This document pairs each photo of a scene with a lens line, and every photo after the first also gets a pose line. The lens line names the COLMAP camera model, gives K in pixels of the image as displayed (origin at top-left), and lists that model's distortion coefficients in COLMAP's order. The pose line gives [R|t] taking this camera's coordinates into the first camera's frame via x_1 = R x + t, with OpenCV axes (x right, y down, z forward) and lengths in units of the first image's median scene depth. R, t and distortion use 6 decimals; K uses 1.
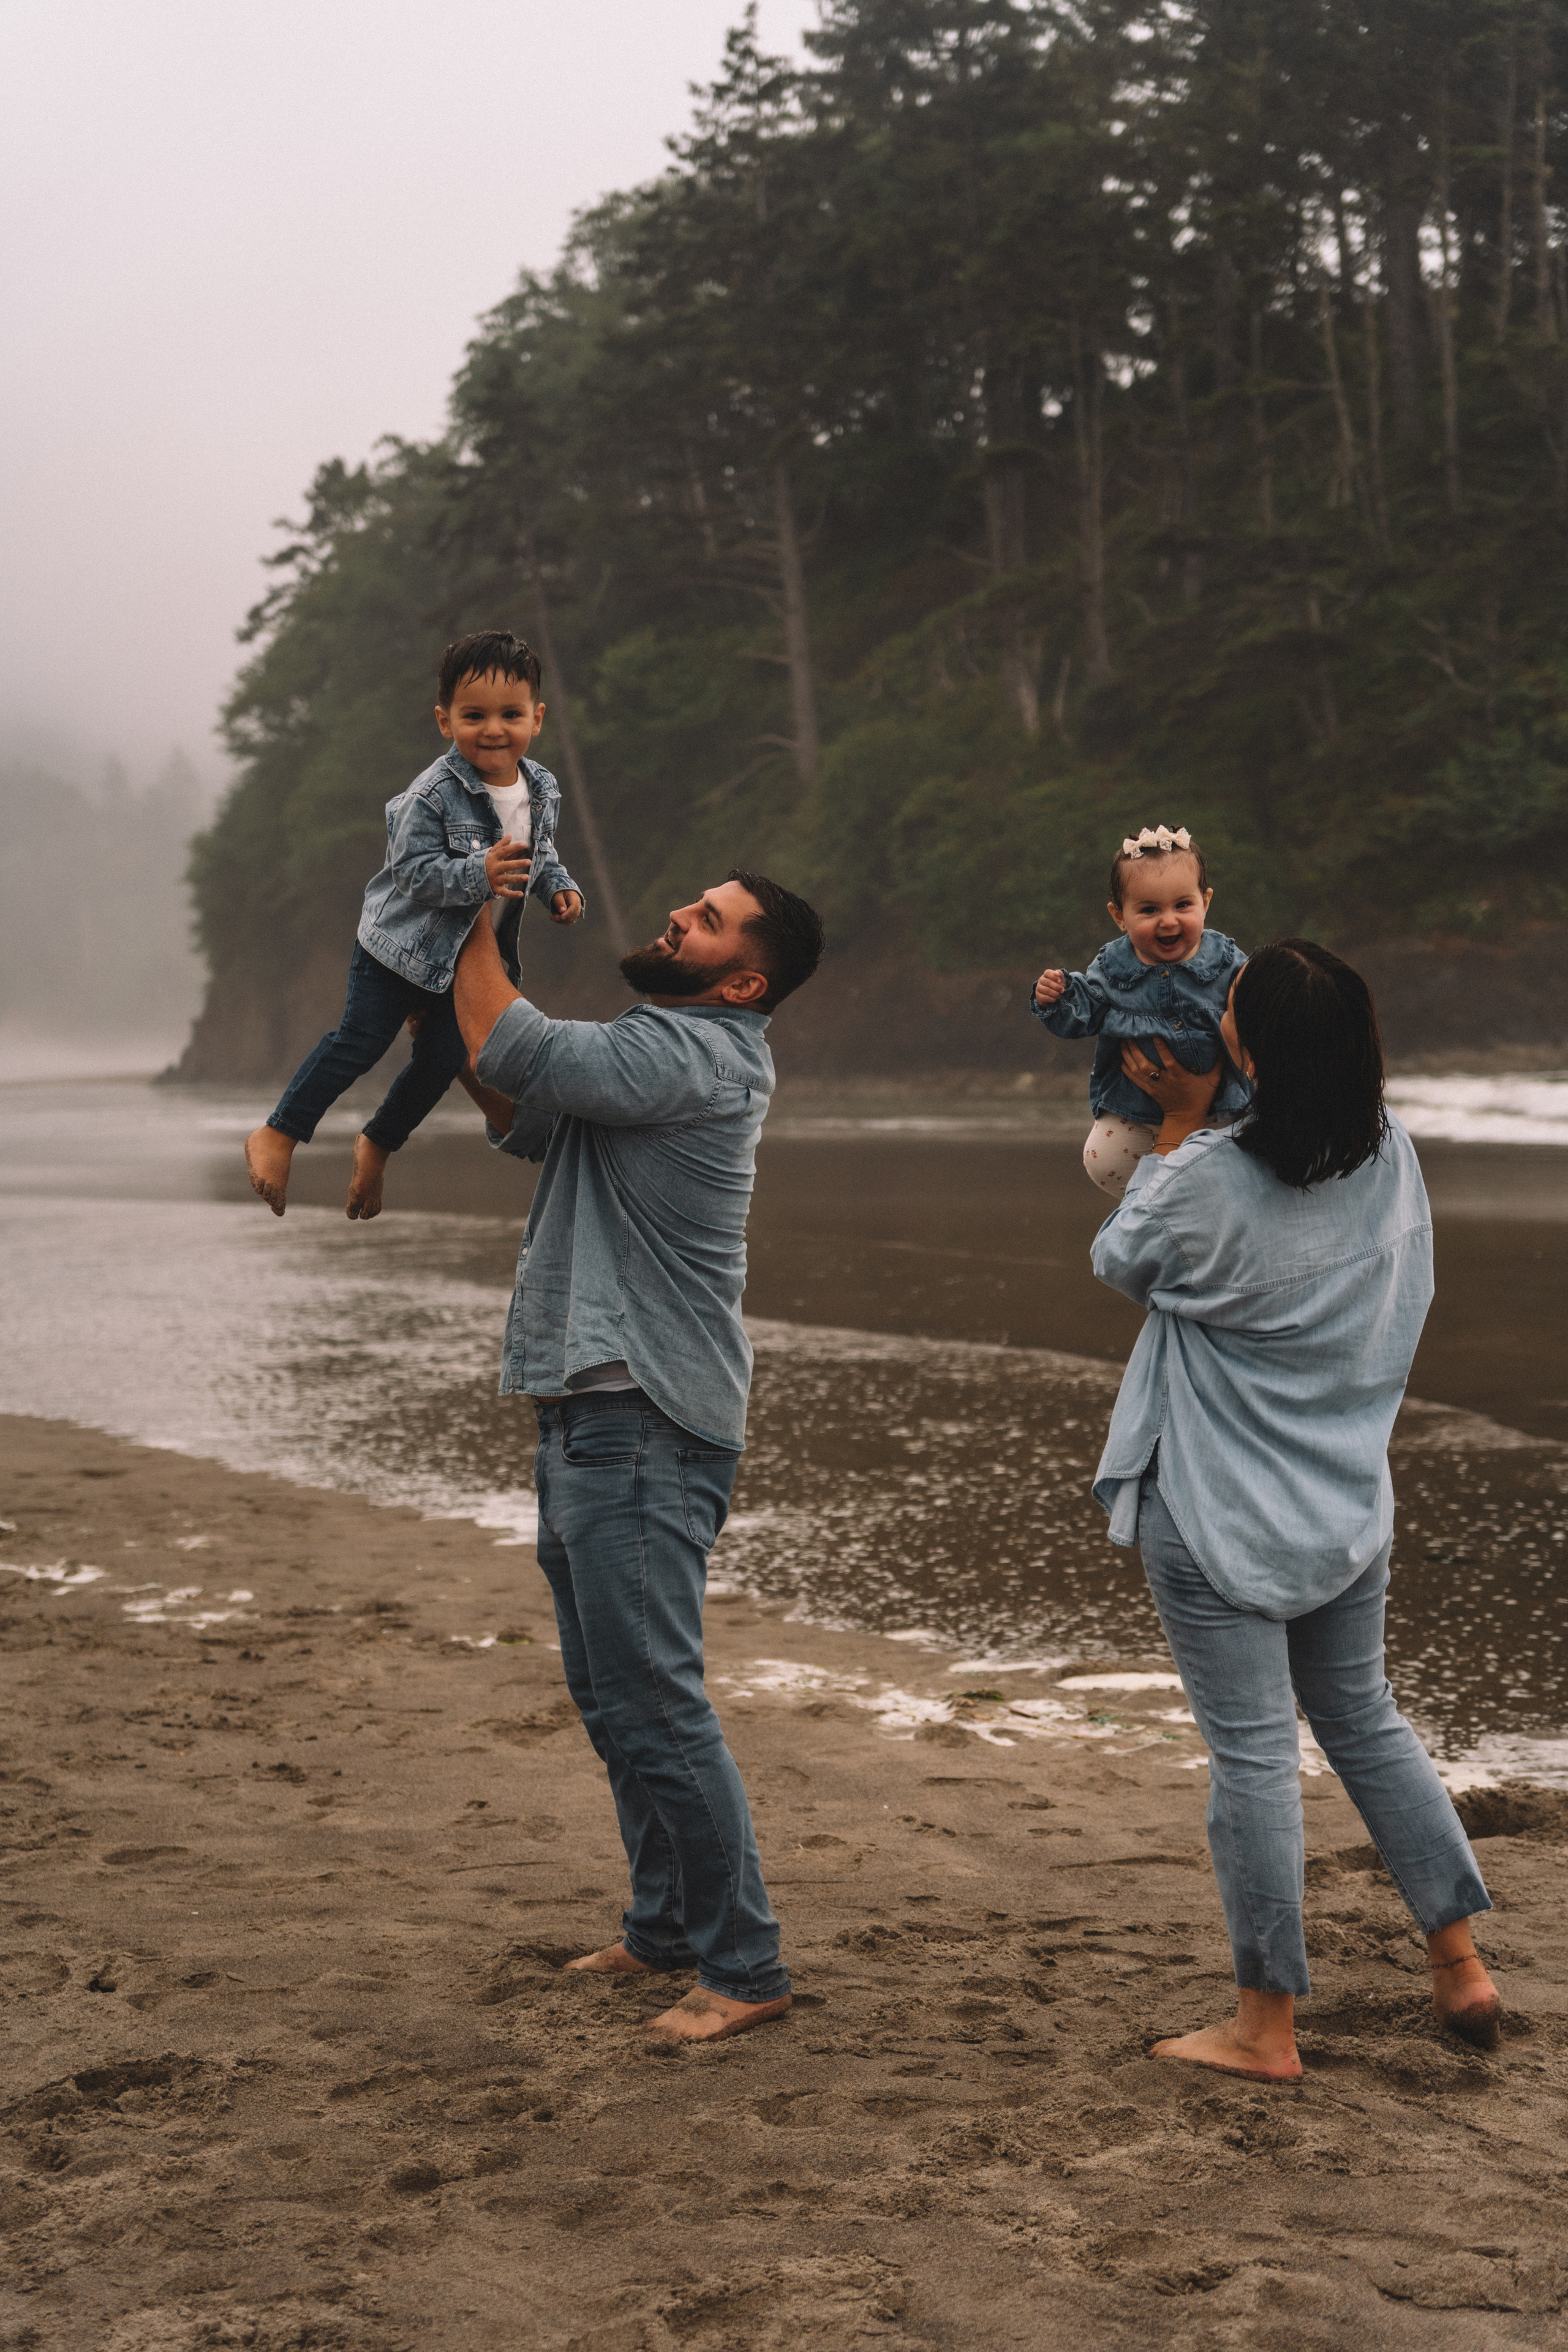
lens RADIAL K [[3293.0, 0, 790.1], [0, 3293.0, 1181.7], [0, 0, 1]] dist [0.191967, 0.000000]
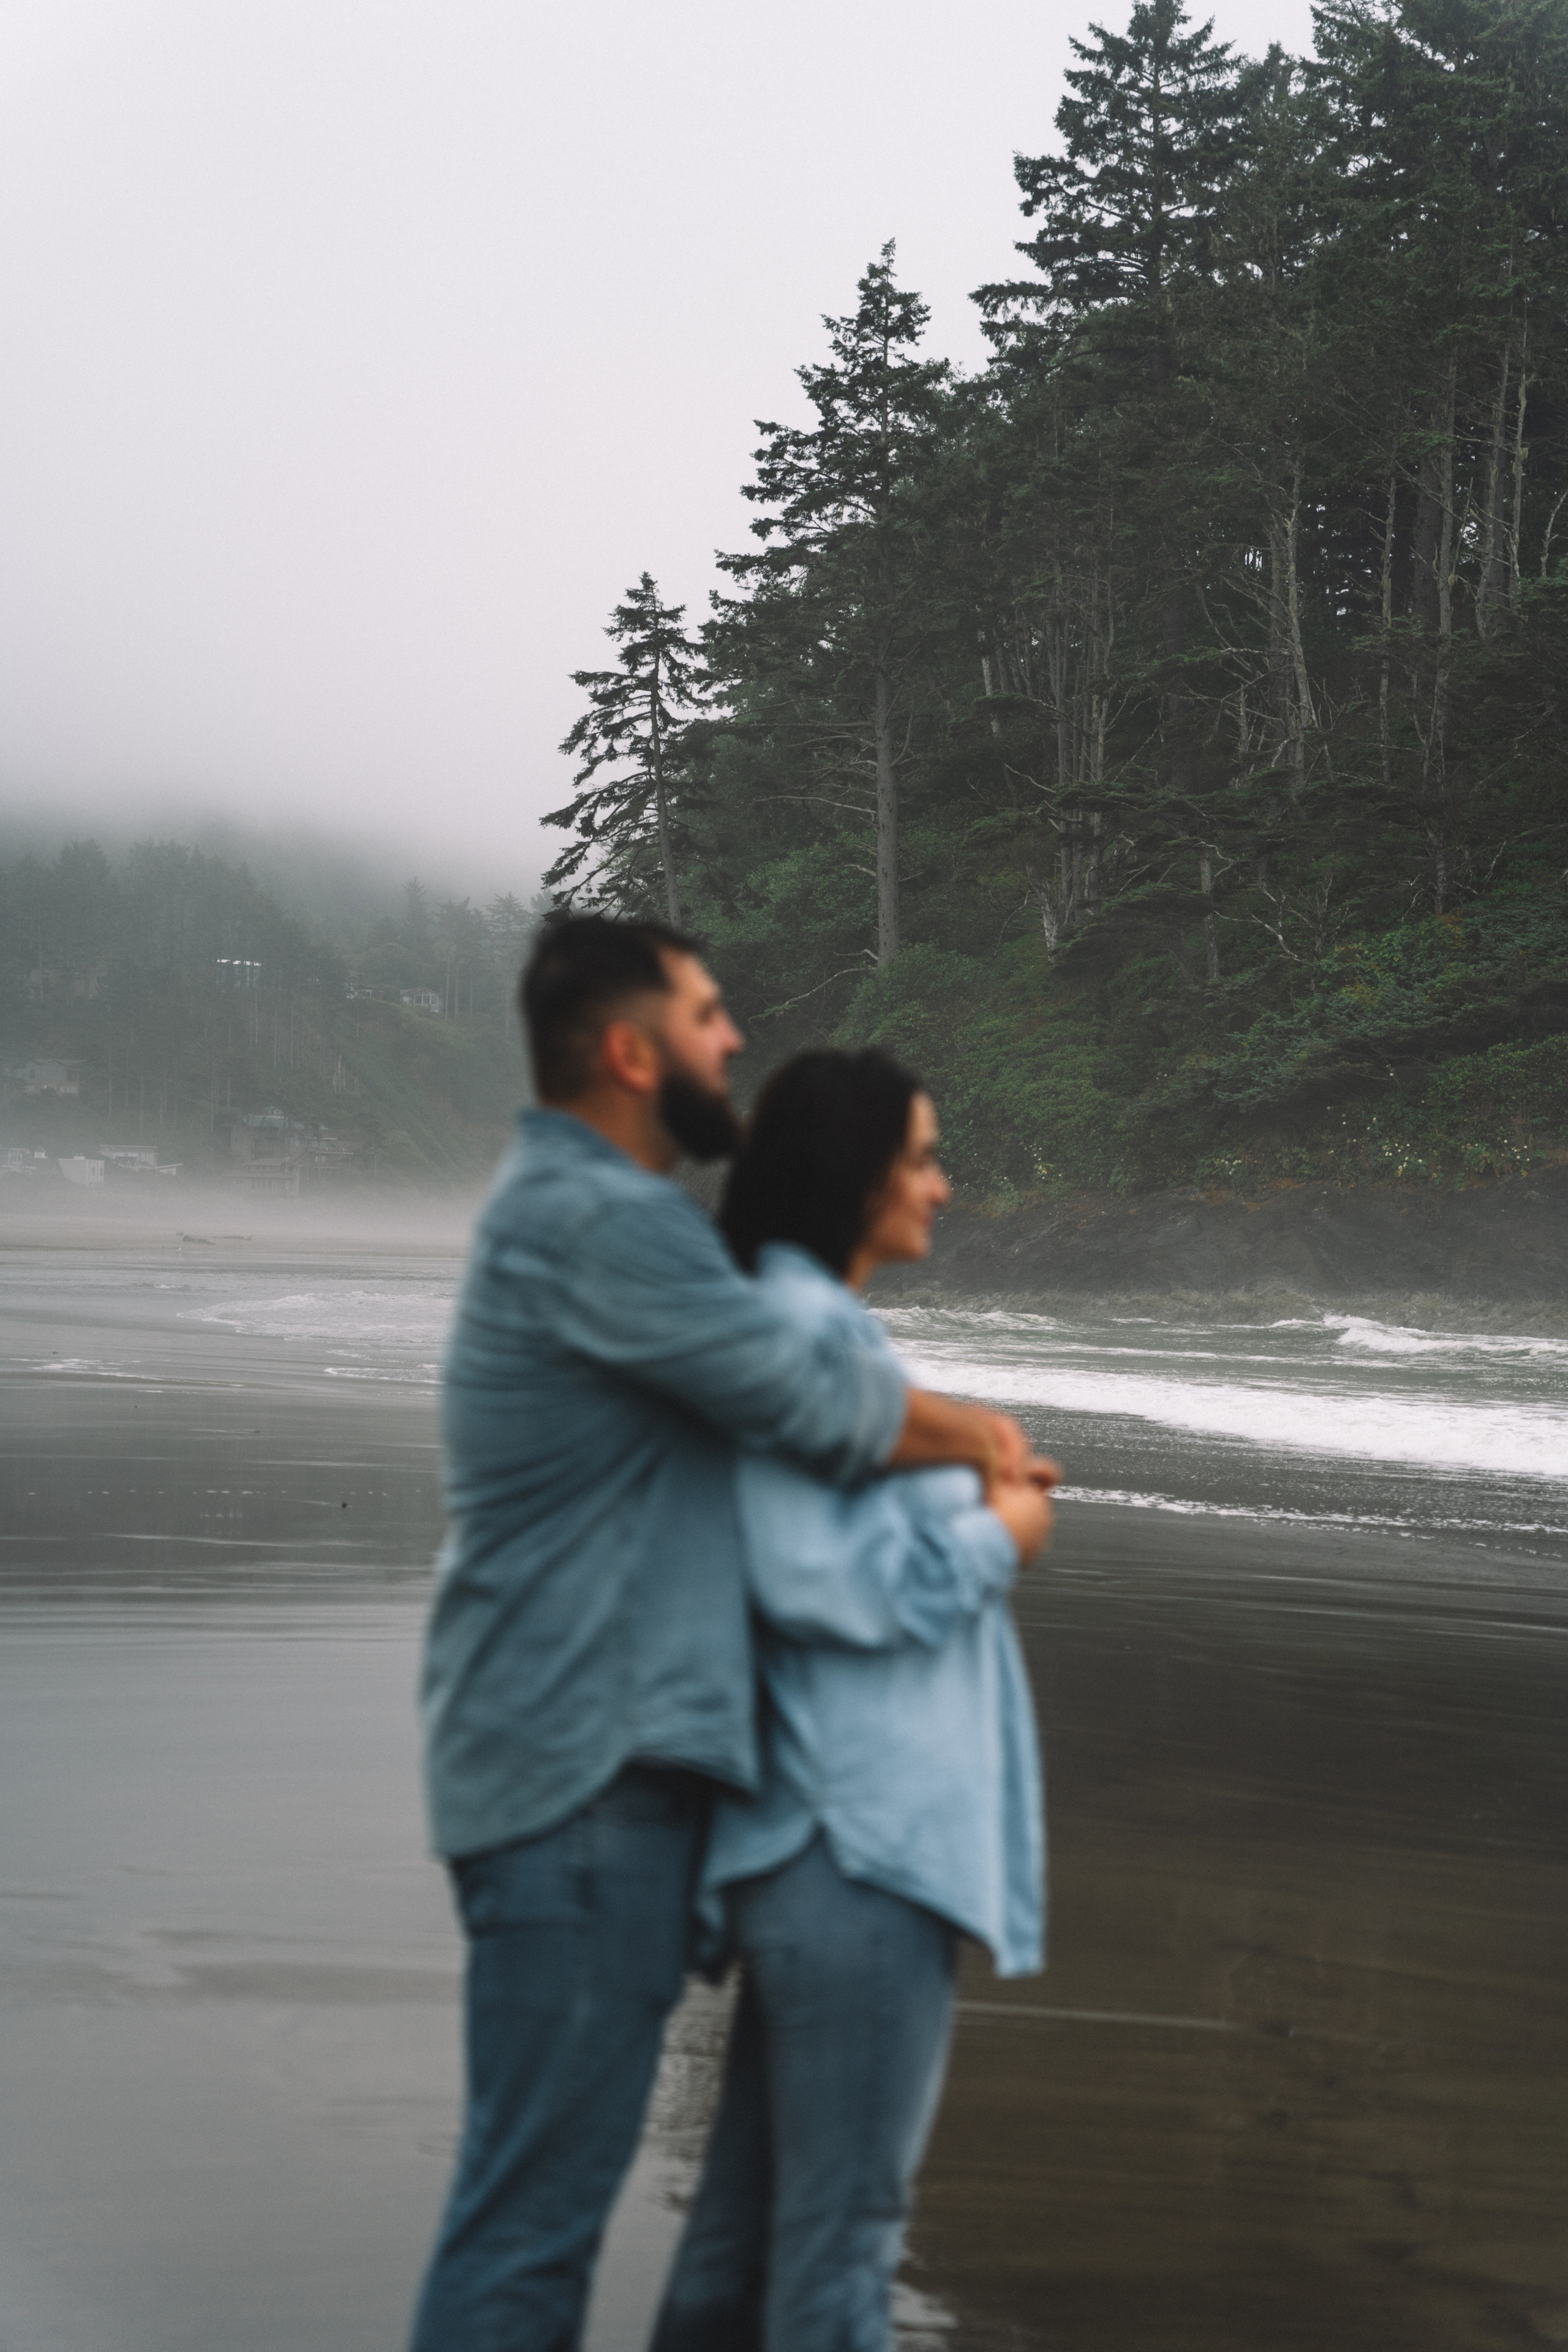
lens RADIAL K [[4394.6, 0, 767.5], [0, 4394.6, 1162.5], [0, 0, 1]] dist [0.501905, 0.000000]
pose [[0.967880, 0.059491, -0.244274, 0.344448], [-0.073769, 0.996035, -0.049717, -0.000479], [0.240348, 0.066140, 0.968431, -0.354324]]
